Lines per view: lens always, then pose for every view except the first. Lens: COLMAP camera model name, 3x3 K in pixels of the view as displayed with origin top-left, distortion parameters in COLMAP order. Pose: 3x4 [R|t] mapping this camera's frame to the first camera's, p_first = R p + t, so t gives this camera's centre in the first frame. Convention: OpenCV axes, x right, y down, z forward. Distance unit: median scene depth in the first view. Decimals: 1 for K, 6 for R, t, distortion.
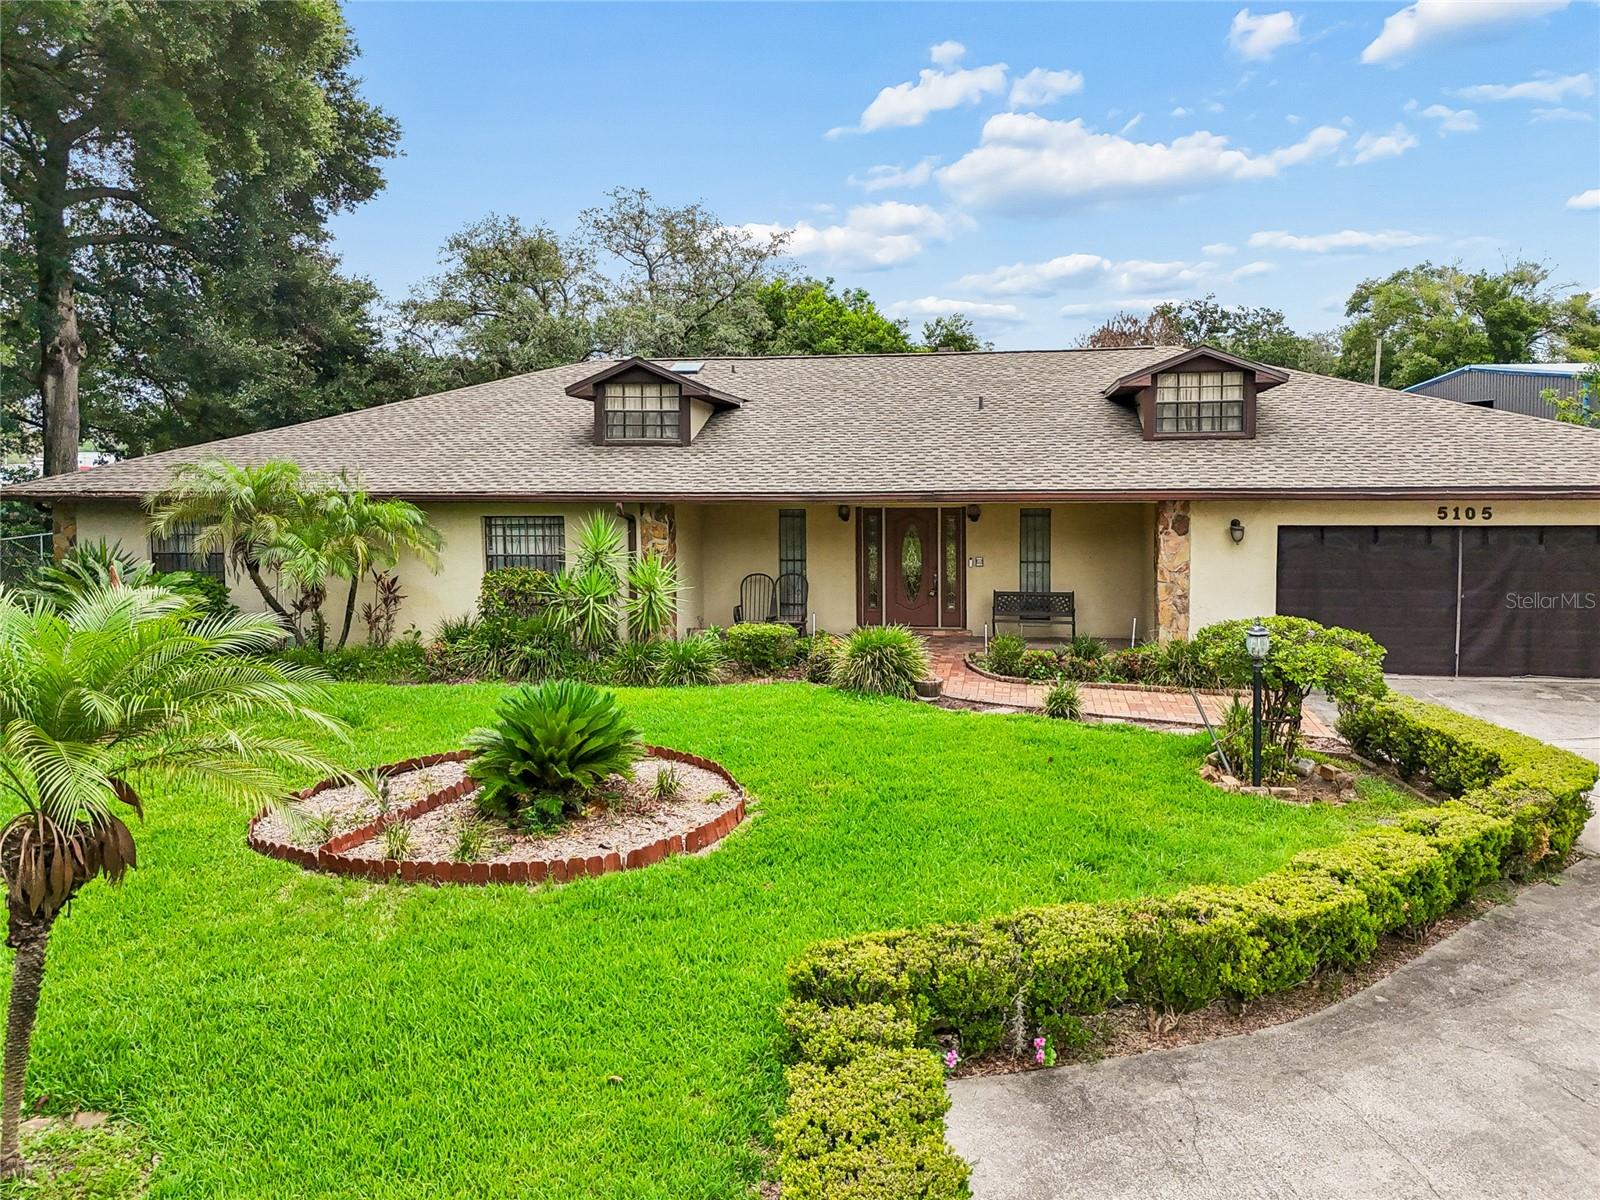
lens RADIAL K [[1175.1, 0, 805.6], [0, 1175.1, 534.3], [0, 0, 1]] dist [0.053620, -0.030425]
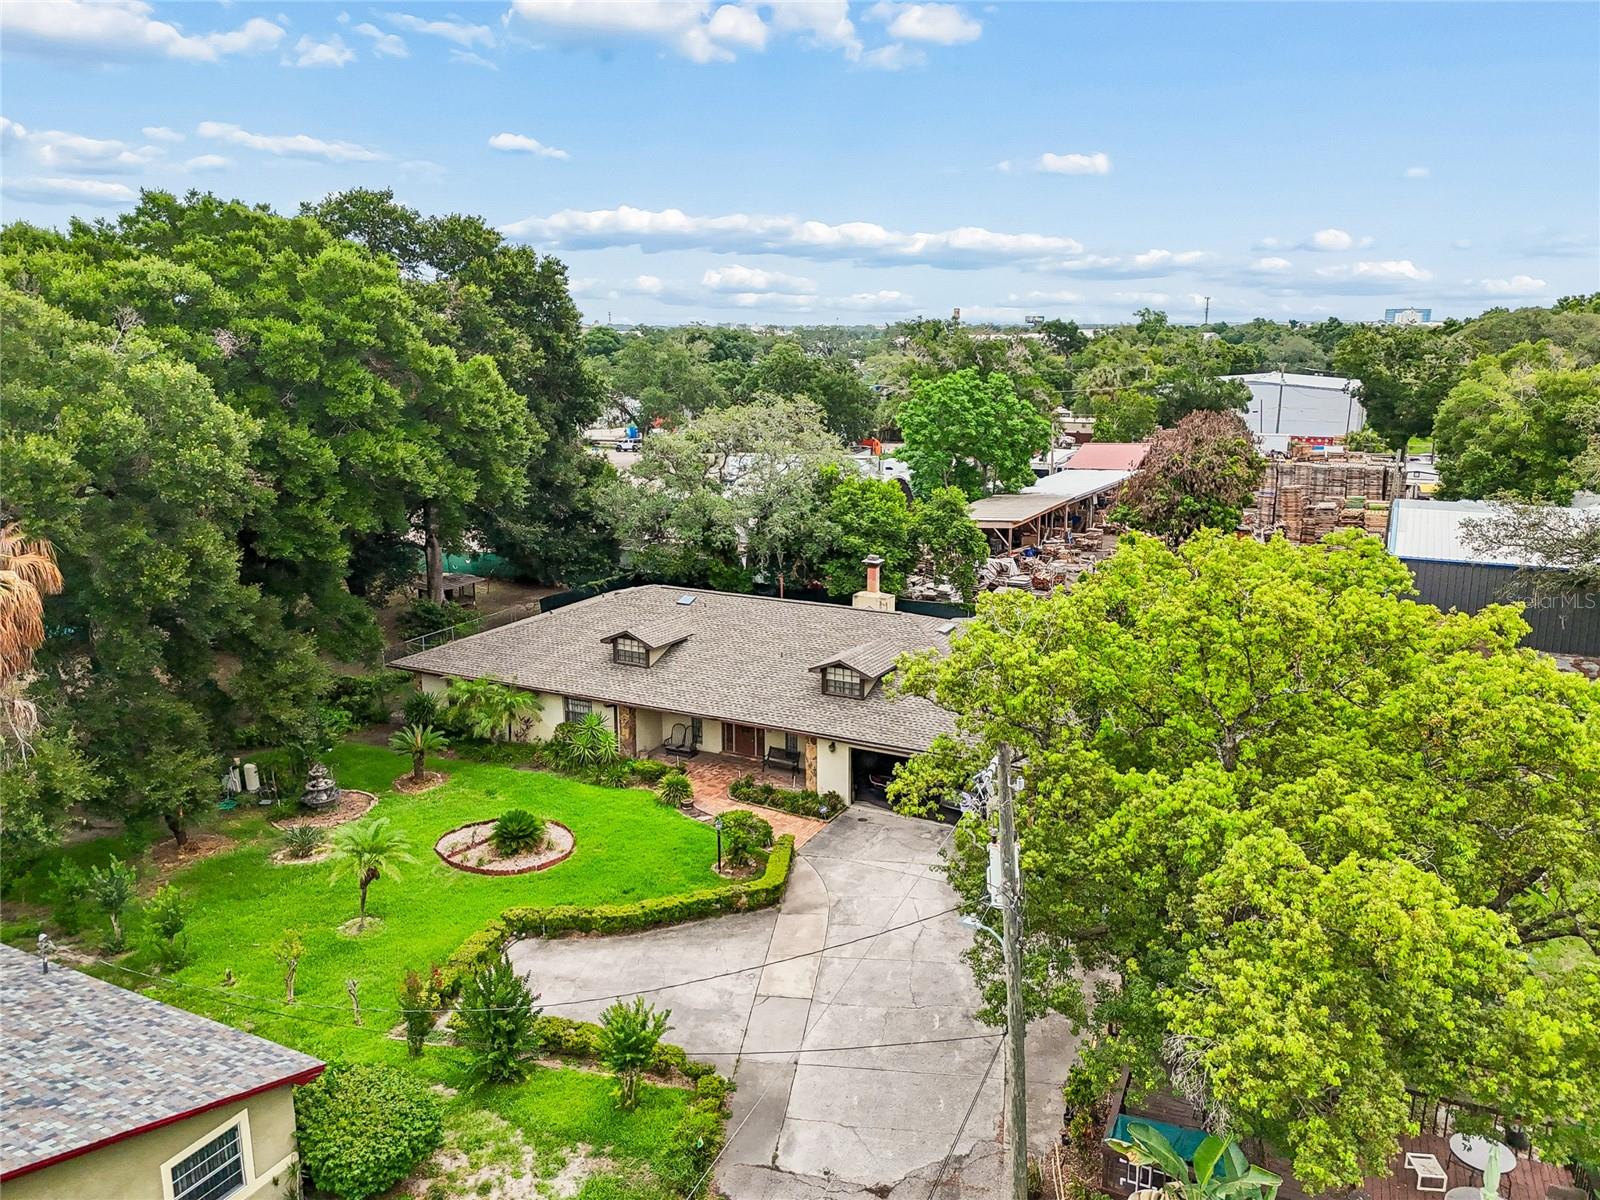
lens RADIAL K [[1156.5, 0, 820.1], [0, 1156.5, 586.8], [0, 0, 1]] dist [0.076014, -0.069868]
pose [[0.953937, 0.071329, -0.291403, 1.017669], [-0.028495, 0.988475, 0.148677, -0.680897], [0.298650, -0.133525, 0.944976, -1.182958]]
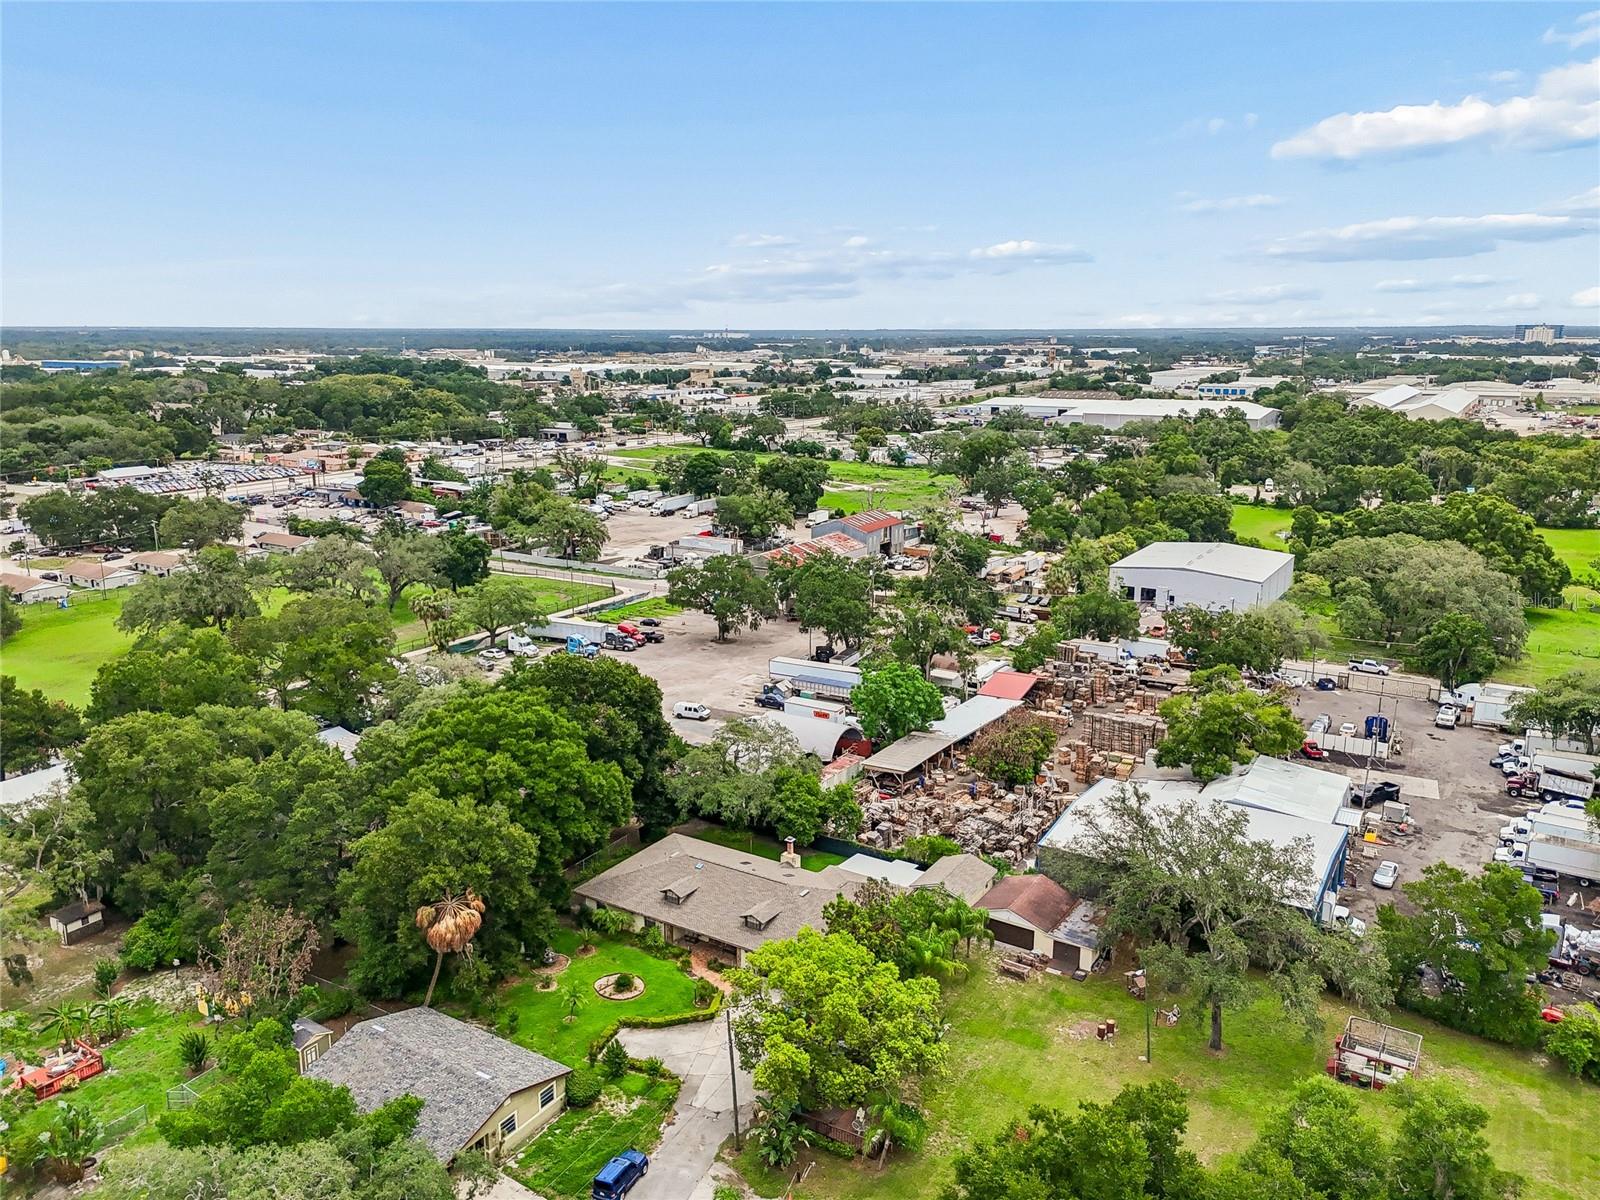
lens RADIAL K [[1149.0, 0, 826.2], [0, 1149.0, 602.9], [0, 0, 1]] dist [0.078838, -0.082330]
pose [[0.922292, 0.097628, -0.373960, 2.833228], [-0.037321, 0.985546, 0.165248, -2.798701], [0.384687, -0.138450, 0.912605, -4.058581]]
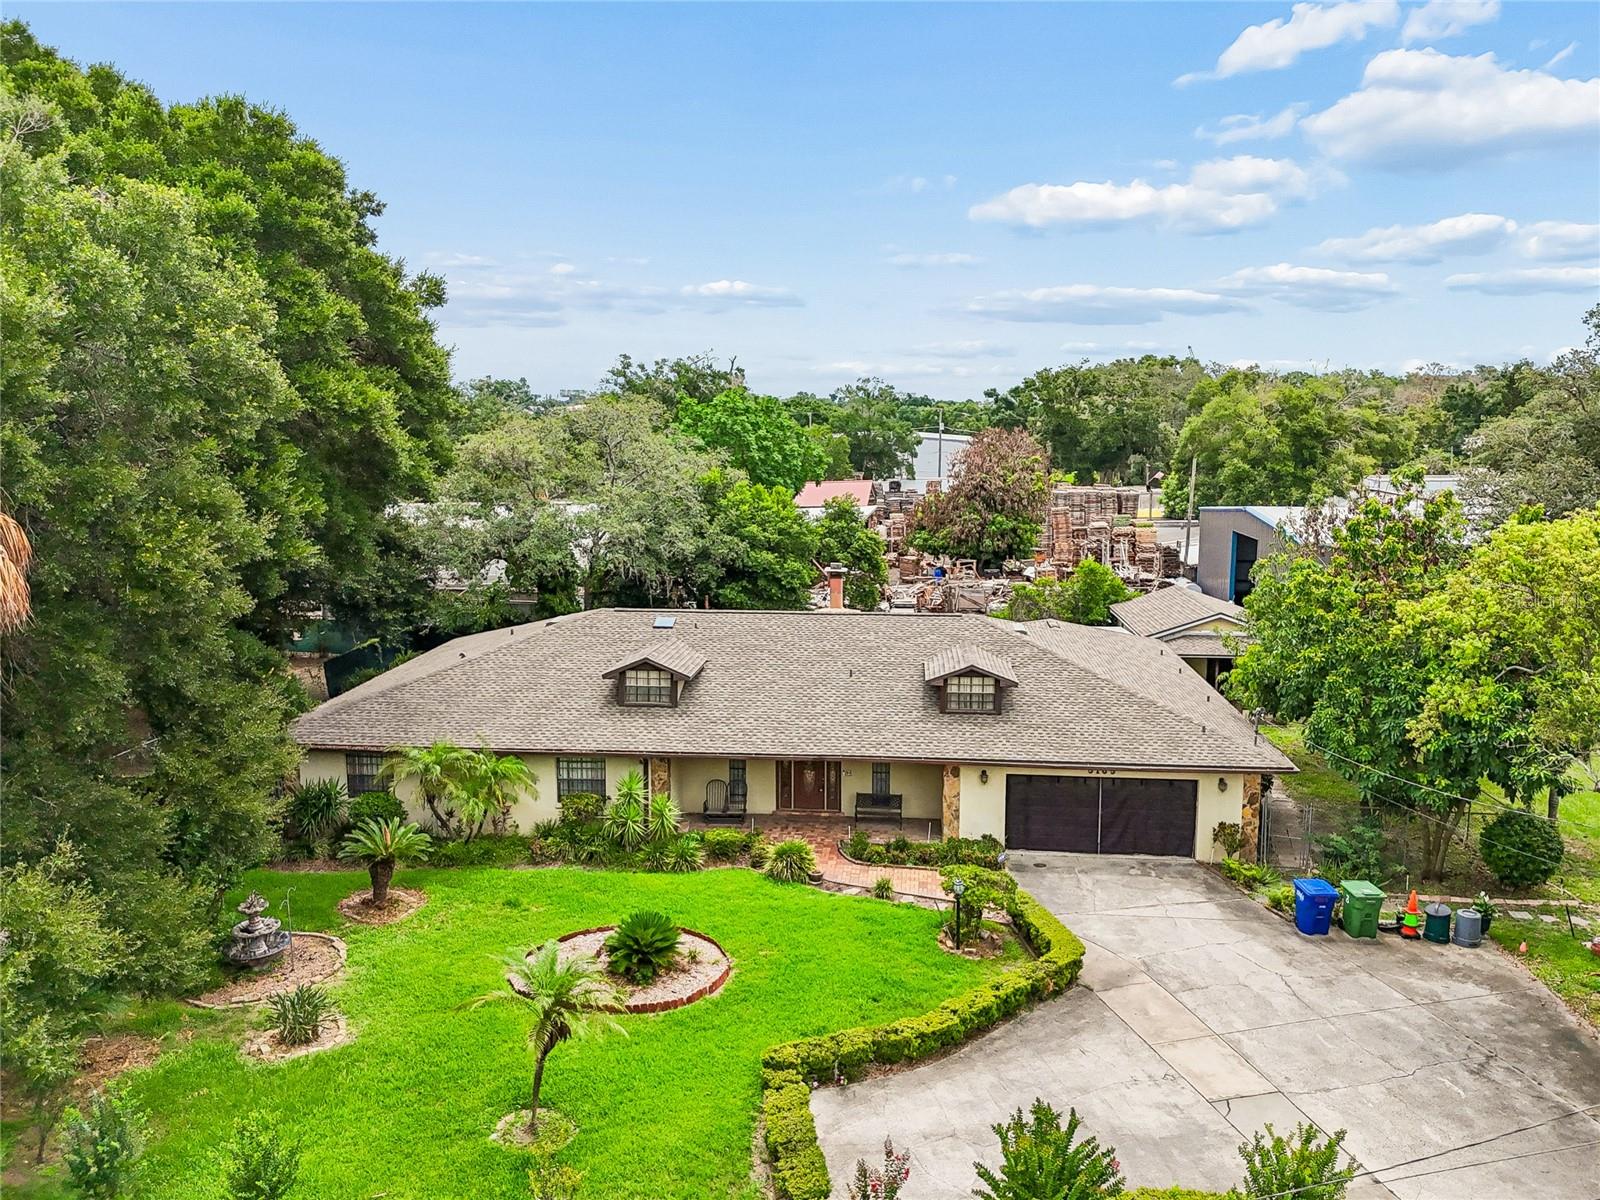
lens RADIAL K [[1215.2, 0, 799.5], [0, 1215.2, 571.6], [0, 0, 1]] dist [0.081706, -0.080172]
pose [[0.997269, 0.000446, 0.073859, -0.062306], [-0.004771, 0.998283, 0.058385, -0.439931], [-0.073706, -0.058578, 0.995558, -0.862037]]
